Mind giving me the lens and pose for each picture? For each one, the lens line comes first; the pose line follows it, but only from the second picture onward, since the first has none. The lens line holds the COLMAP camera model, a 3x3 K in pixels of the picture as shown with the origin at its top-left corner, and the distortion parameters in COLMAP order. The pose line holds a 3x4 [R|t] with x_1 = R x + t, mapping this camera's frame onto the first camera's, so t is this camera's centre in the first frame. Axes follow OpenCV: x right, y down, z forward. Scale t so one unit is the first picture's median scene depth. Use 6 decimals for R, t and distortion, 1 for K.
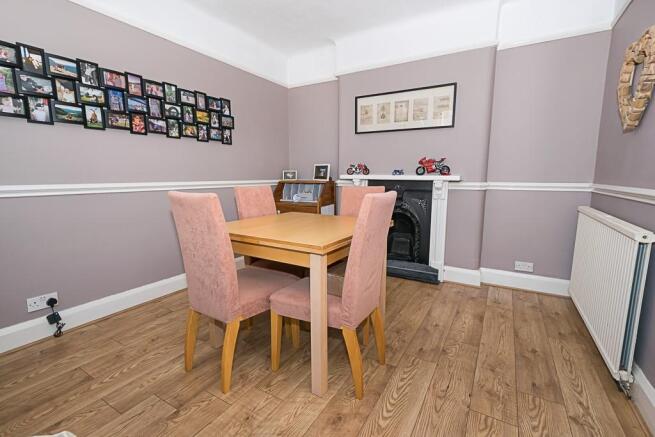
lens RADIAL K [[292.8, 0, 334.0], [0, 292.8, 220.7], [0, 0, 1]] dist [0.004857, -0.000052]
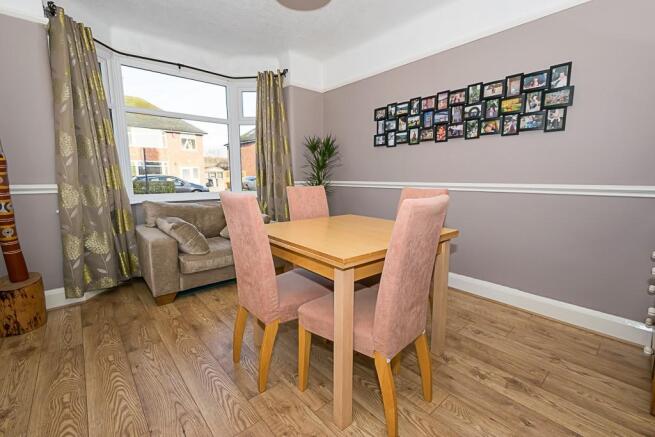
lens RADIAL K [[292.8, 0, 334.6], [0, 292.8, 218.8], [0, 0, 1]] dist [0.004857, -0.000052]
pose [[-0.314437, 0.139408, -0.938986, 0.594389], [-0.140327, 0.971464, 0.191221, -0.151763], [0.938849, 0.191892, -0.285902, 0.947785]]
